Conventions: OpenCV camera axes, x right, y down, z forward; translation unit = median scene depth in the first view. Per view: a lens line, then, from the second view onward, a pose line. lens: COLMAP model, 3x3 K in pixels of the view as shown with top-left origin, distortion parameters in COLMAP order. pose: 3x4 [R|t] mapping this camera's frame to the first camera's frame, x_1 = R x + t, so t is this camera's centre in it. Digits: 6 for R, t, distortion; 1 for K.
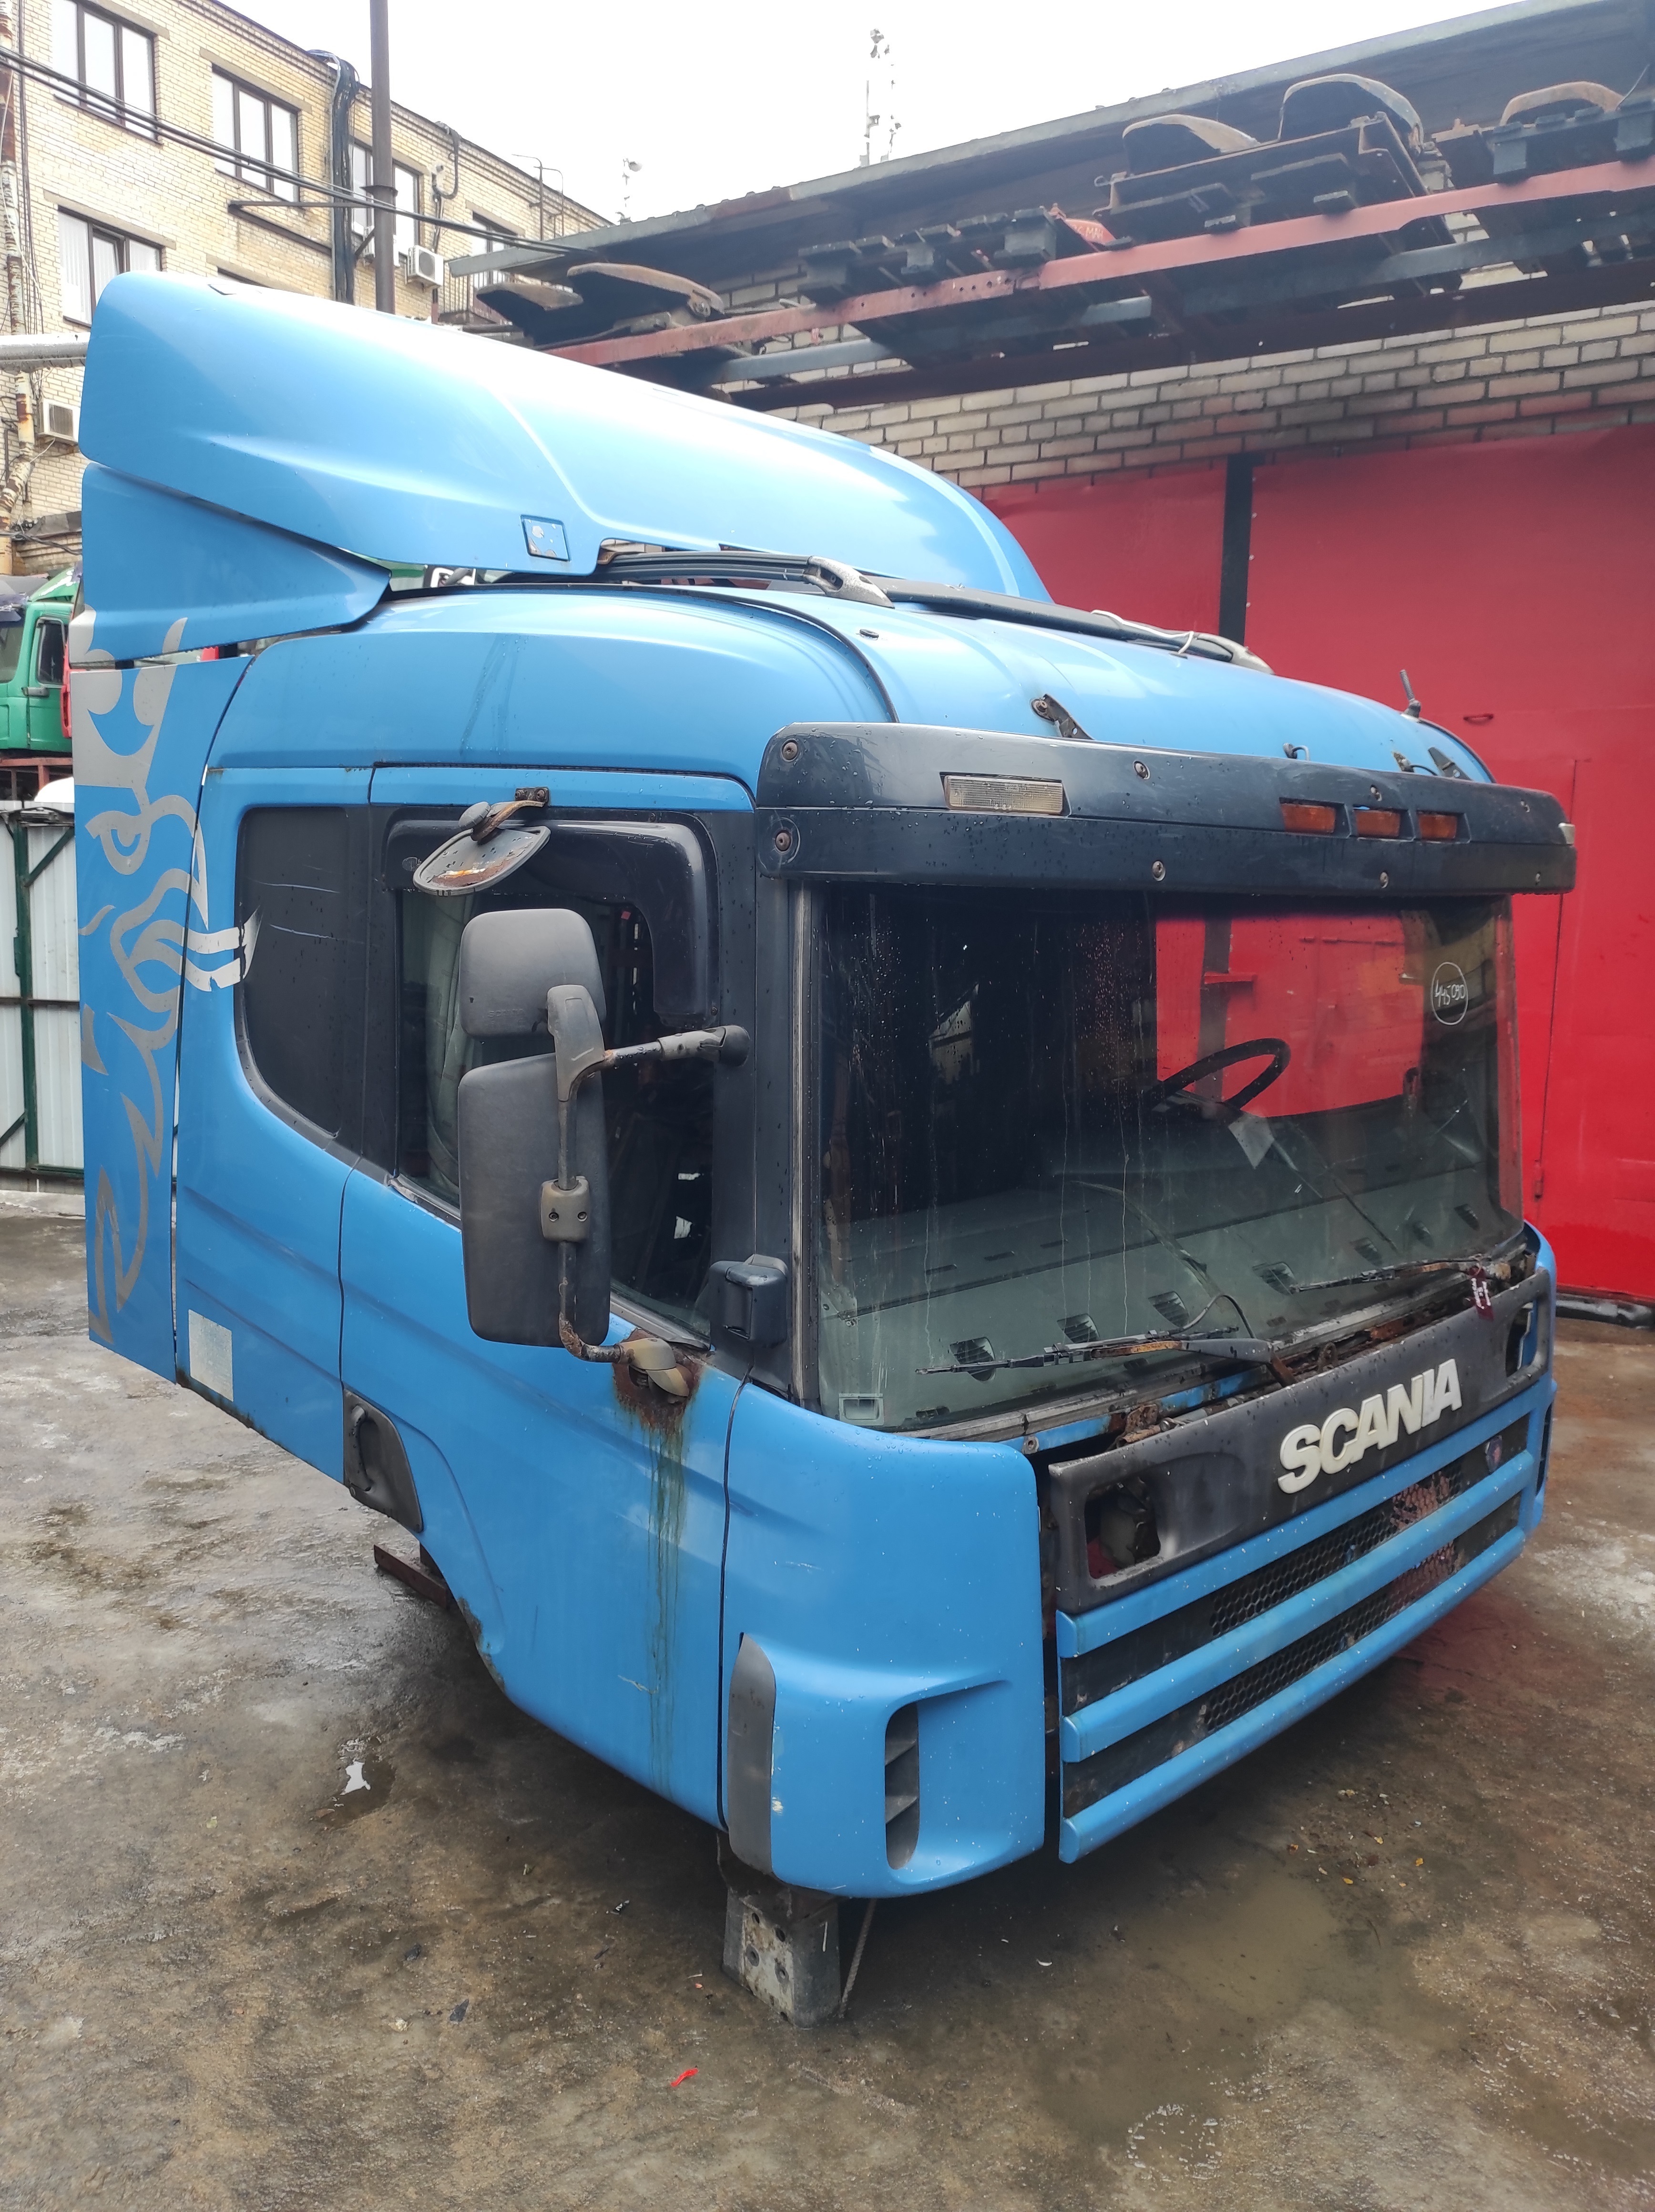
lens RADIAL K [[1624.7, 0, 829.7], [0, 1624.7, 1118.2], [0, 0, 1]] dist [0.045880, -0.043405]
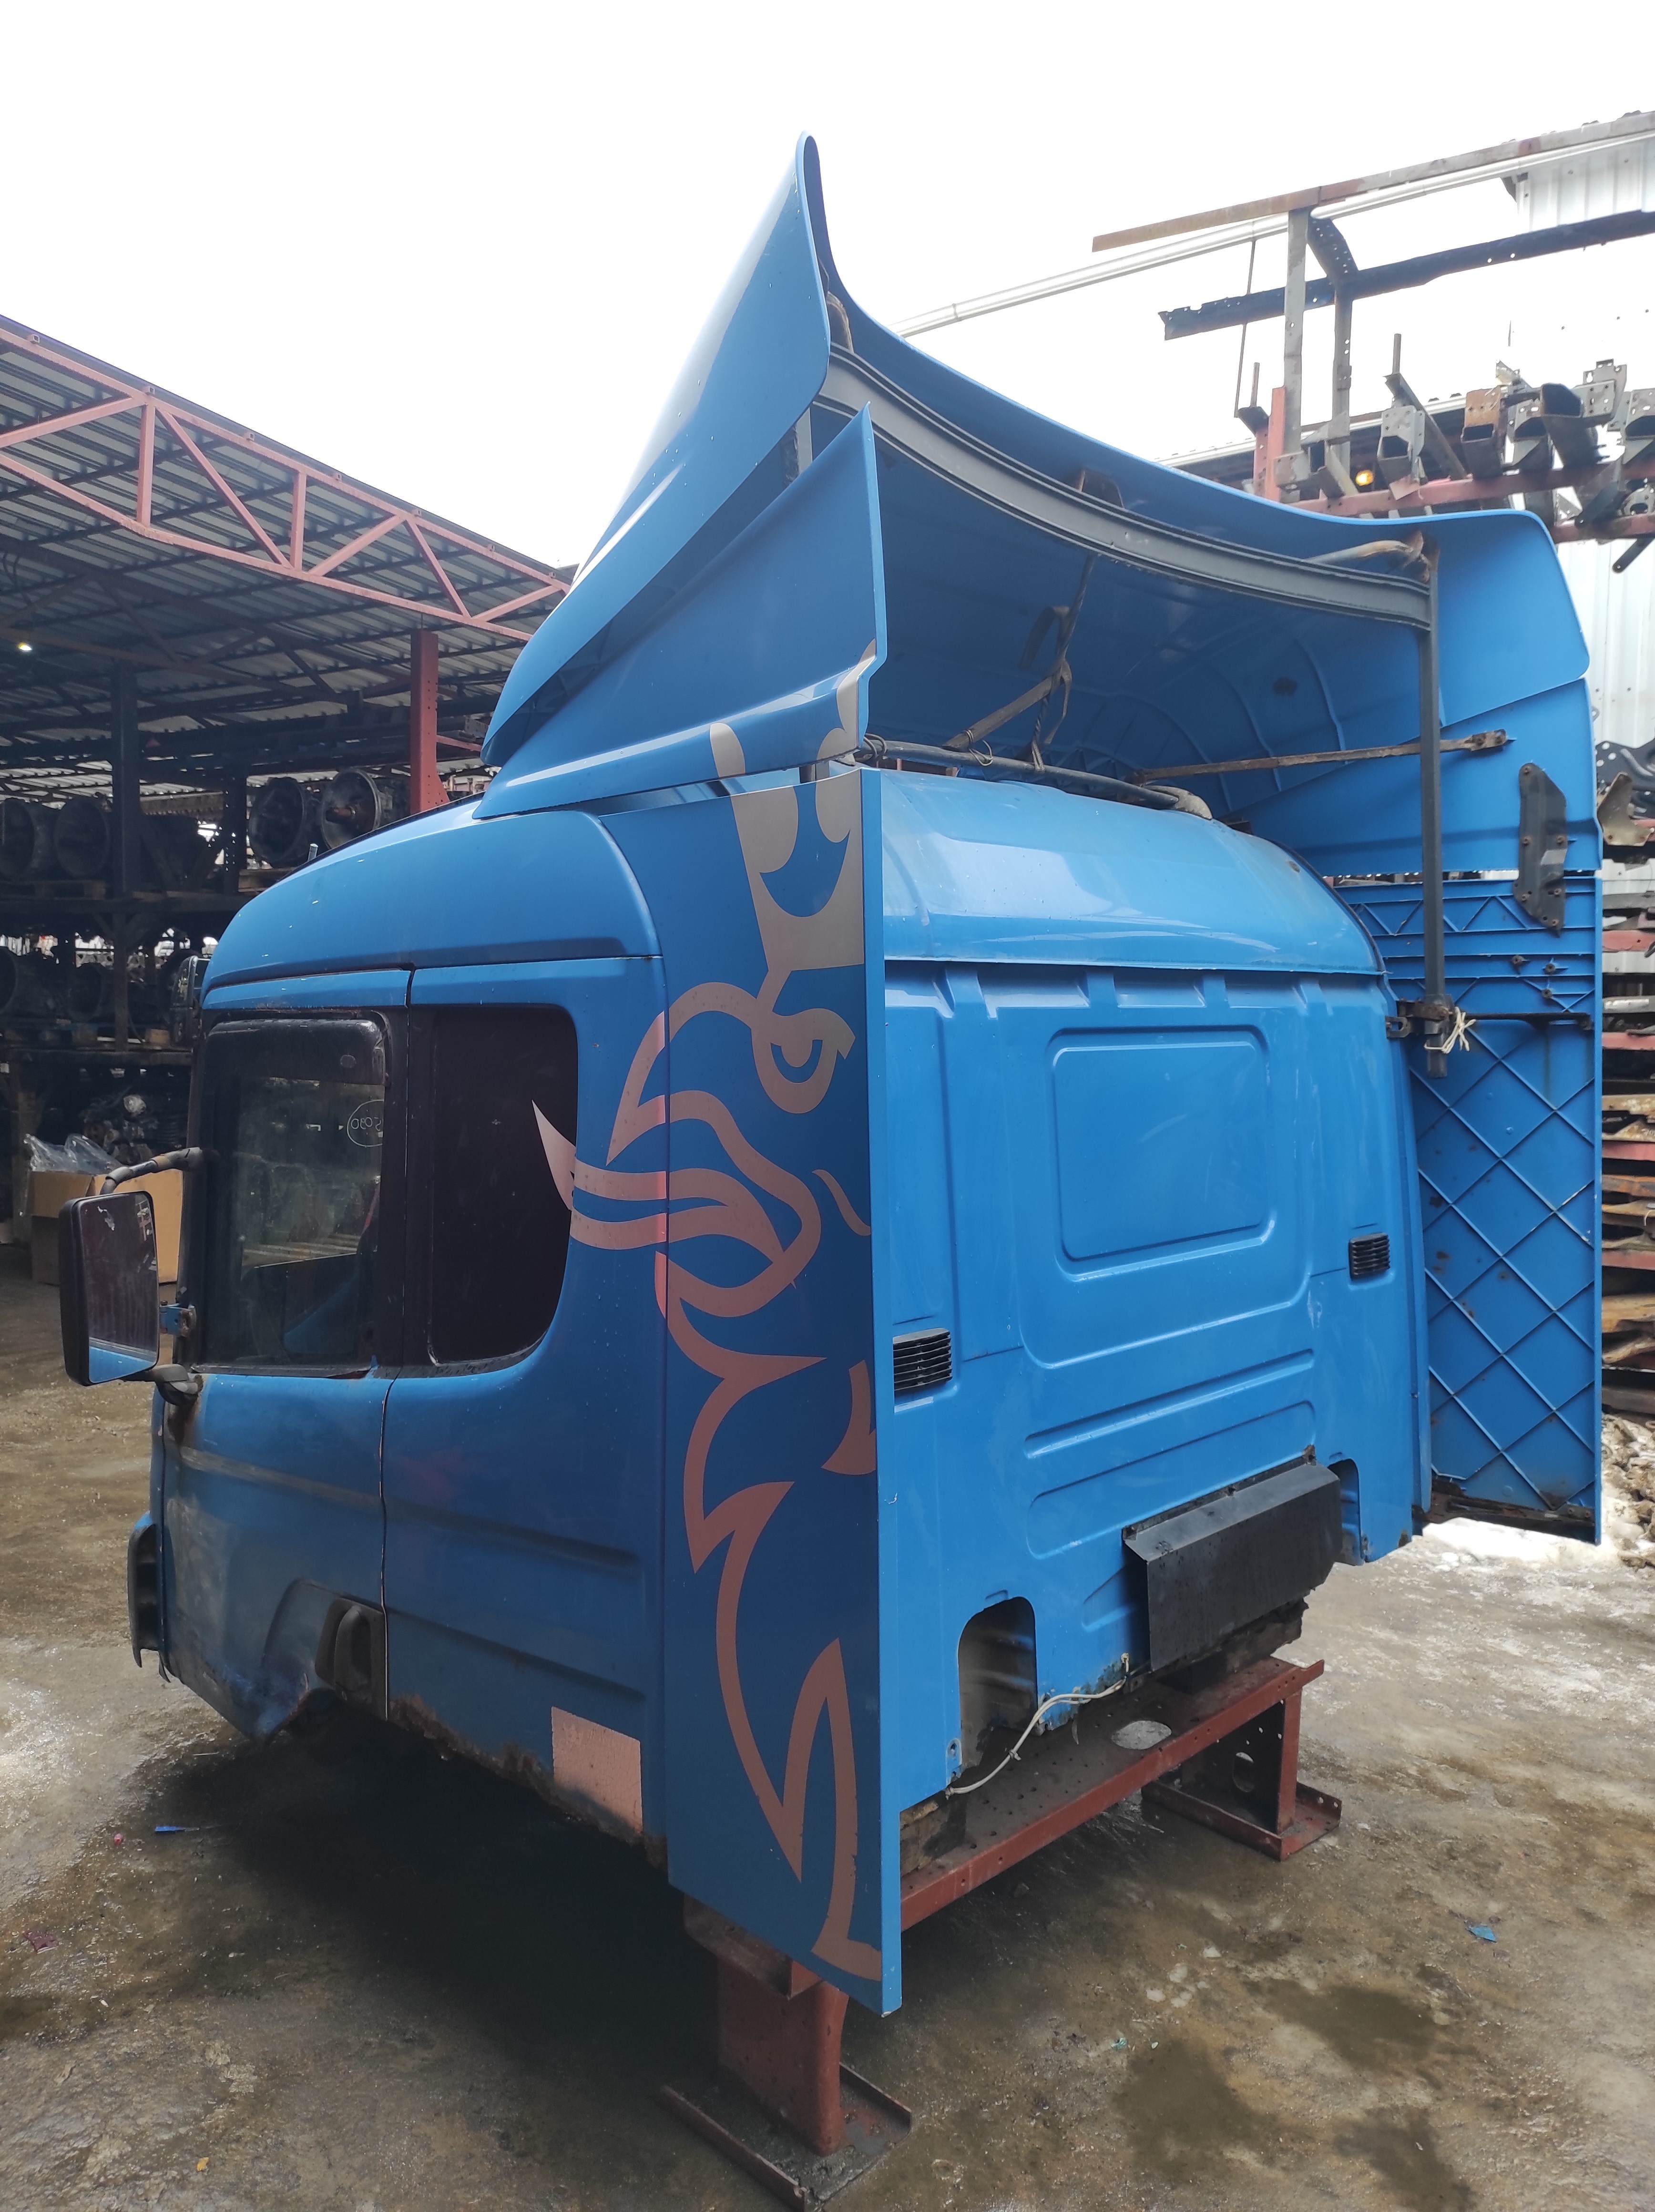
lens RADIAL K [[1626.8, 0, 821.1], [0, 1626.8, 1112.5], [0, 0, 1]] dist [0.038938, -0.035200]
pose [[-0.999173, -0.023677, -0.033059, 0.061753], [-0.030397, 0.974926, 0.220443, -0.386704], [0.027011, 0.221266, -0.974839, 2.298940]]
